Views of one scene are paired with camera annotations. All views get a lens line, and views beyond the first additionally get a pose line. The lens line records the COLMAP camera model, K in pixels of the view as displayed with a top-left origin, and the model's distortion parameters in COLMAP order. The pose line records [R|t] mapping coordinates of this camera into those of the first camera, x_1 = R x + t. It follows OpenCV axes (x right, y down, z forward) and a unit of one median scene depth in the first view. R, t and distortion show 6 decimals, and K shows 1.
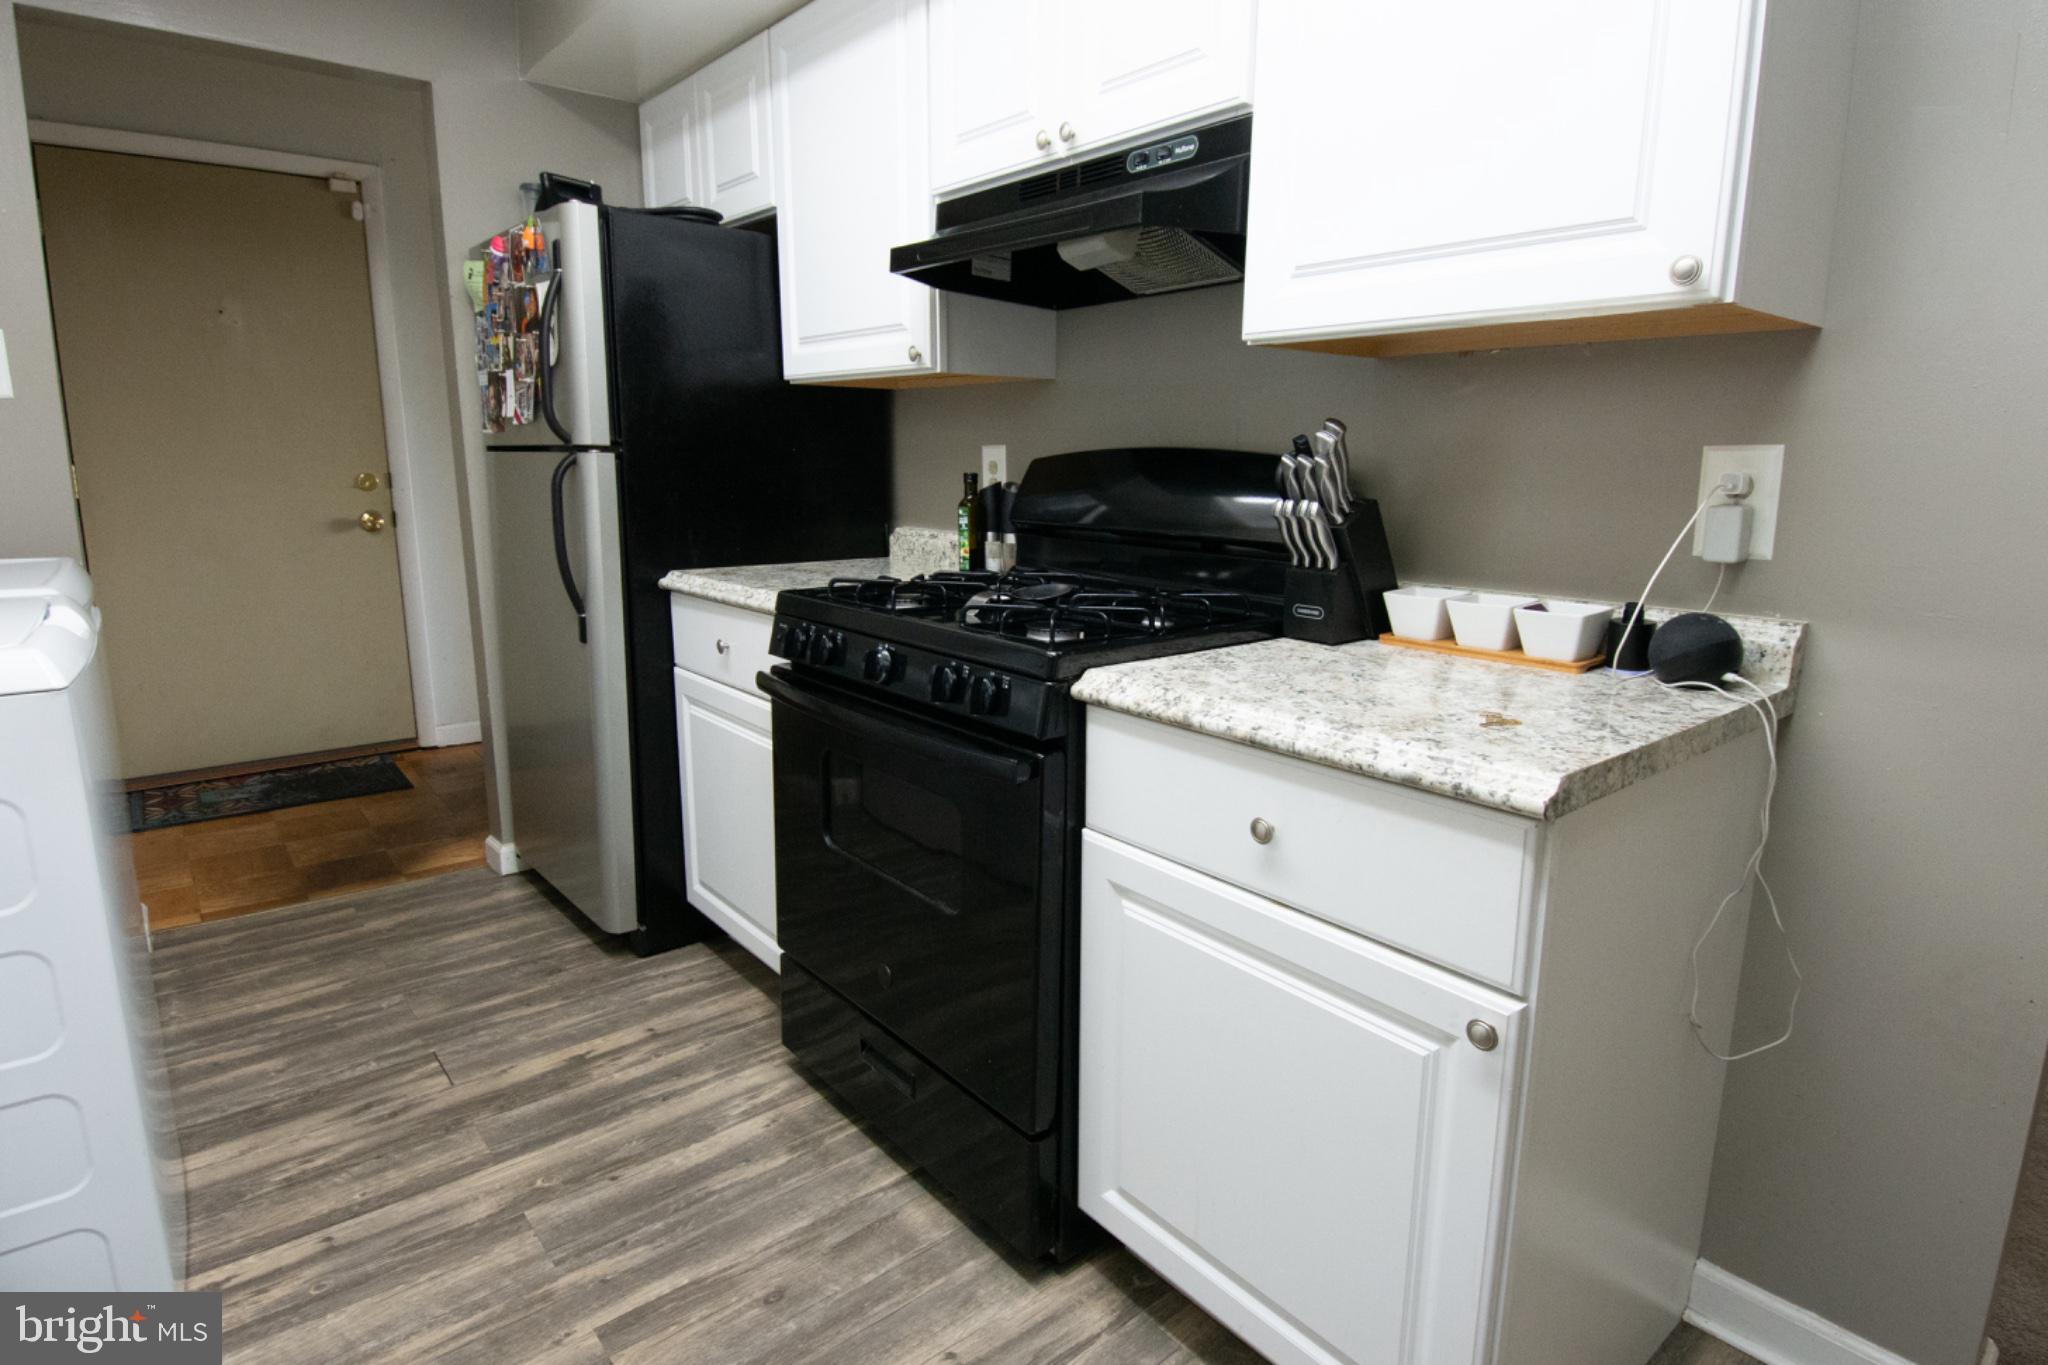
lens RADIAL K [[1084.7, 0, 1019.6], [0, 1084.7, 667.9], [0, 0, 1]] dist [0.055187, -0.063433]
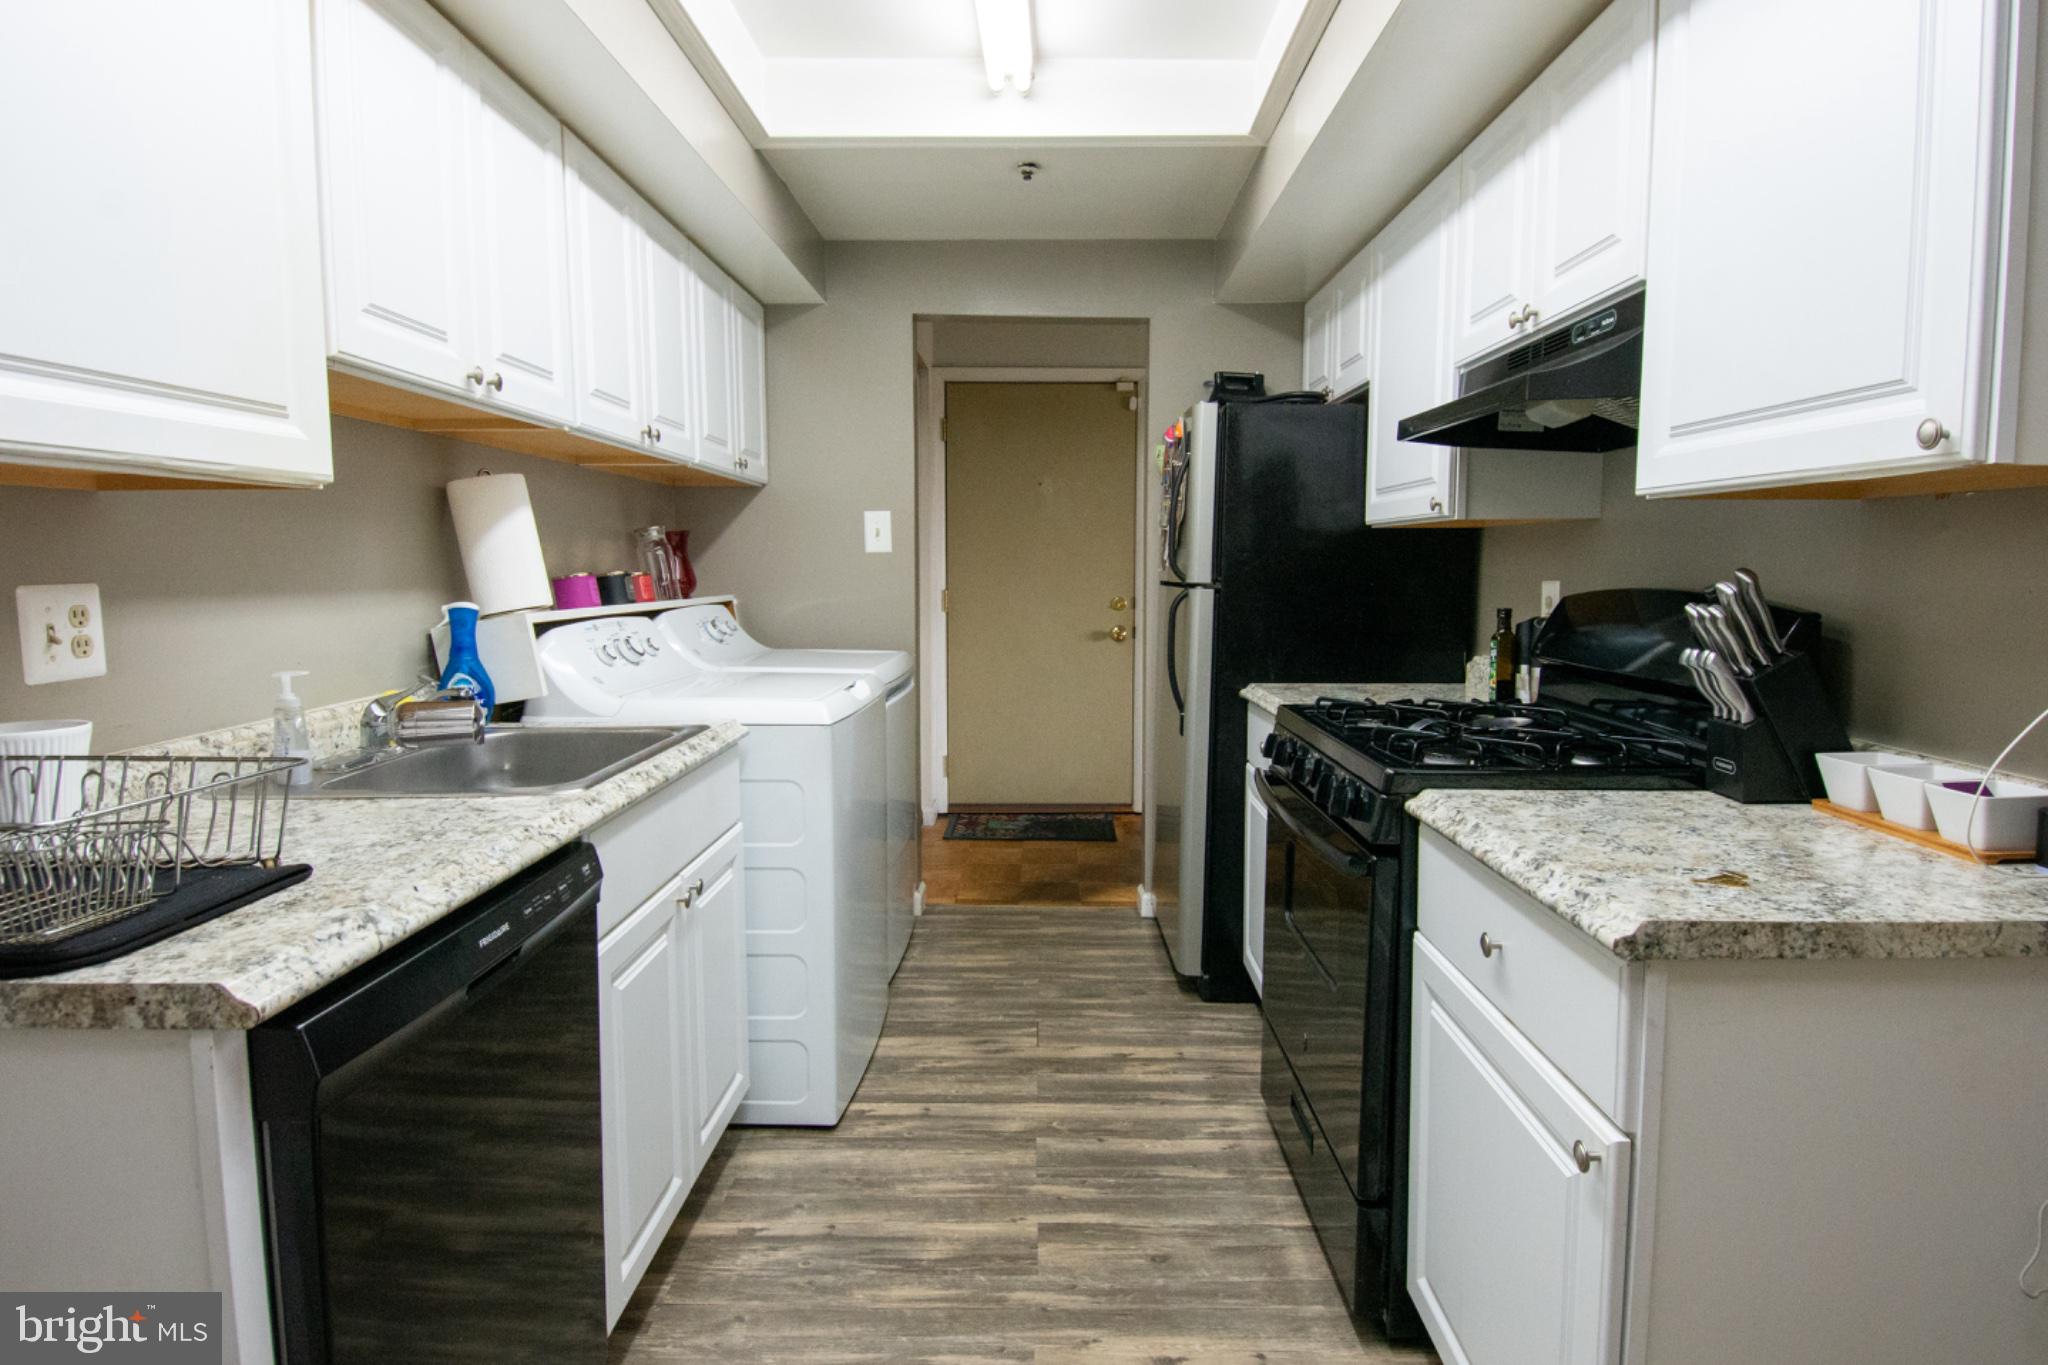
lens RADIAL K [[1096.9, 0, 1028.8], [0, 1096.9, 670.1], [0, 0, 1]] dist [0.060164, -0.066766]
pose [[0.760711, 0.054930, -0.646763, 0.353707], [-0.120448, 0.991053, -0.057497, -0.004266], [0.637818, 0.121640, 0.760521, -0.116552]]
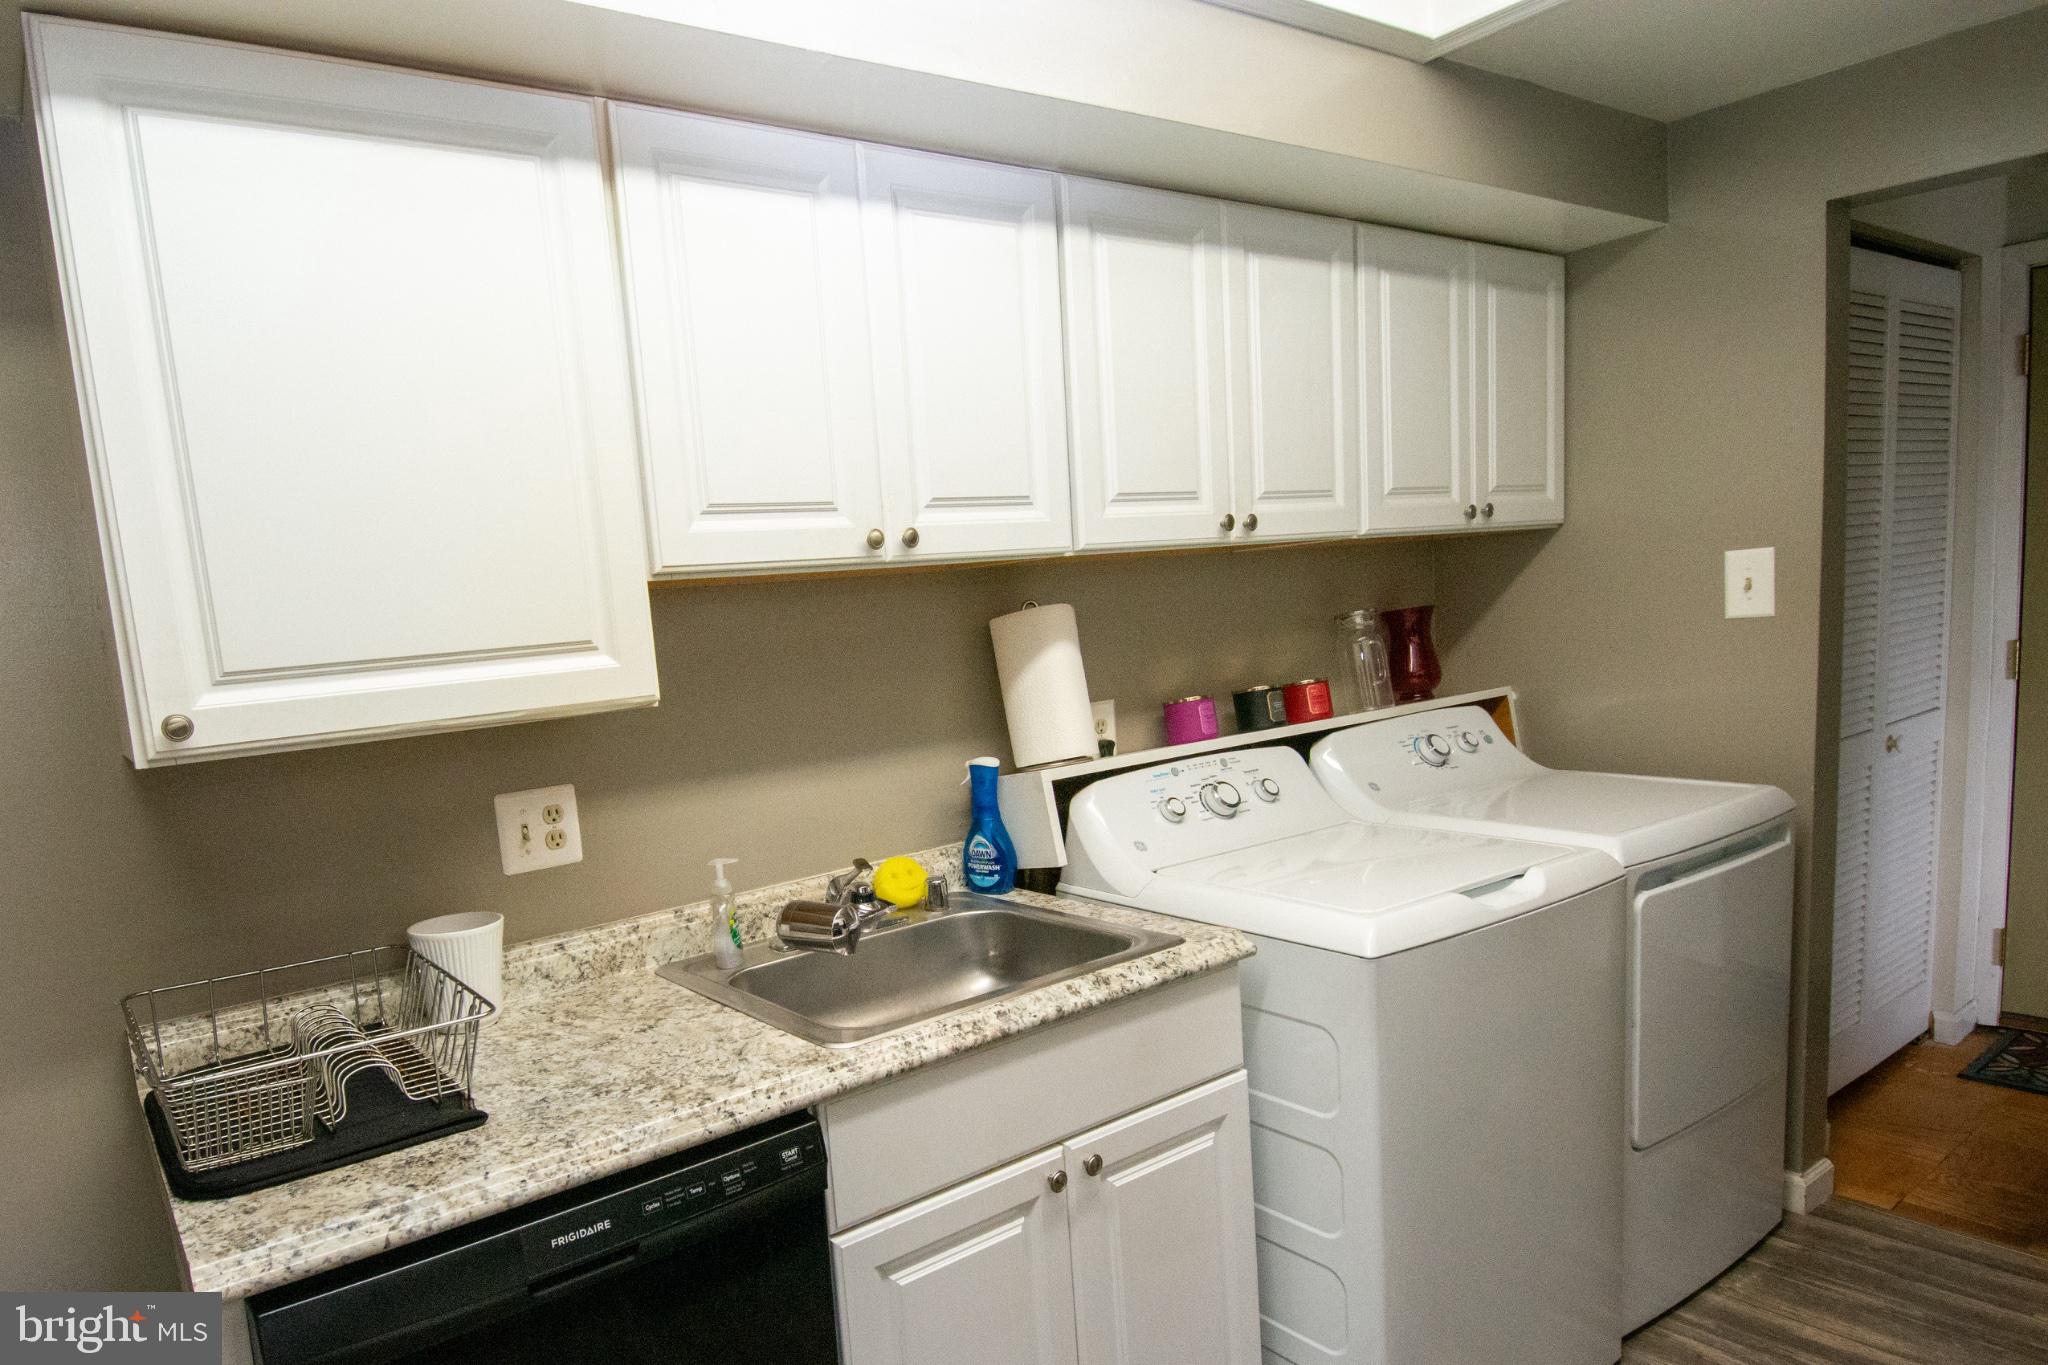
lens RADIAL K [[1236.6, 0, 882.3], [0, 1236.6, 781.8], [0, 0, 1]] dist [0.039374, -0.043737]
pose [[-0.097731, 0.139517, -0.985385, 0.324343], [-0.115643, 0.981826, 0.150482, -0.208260], [0.988471, 0.128660, -0.079820, 0.367801]]
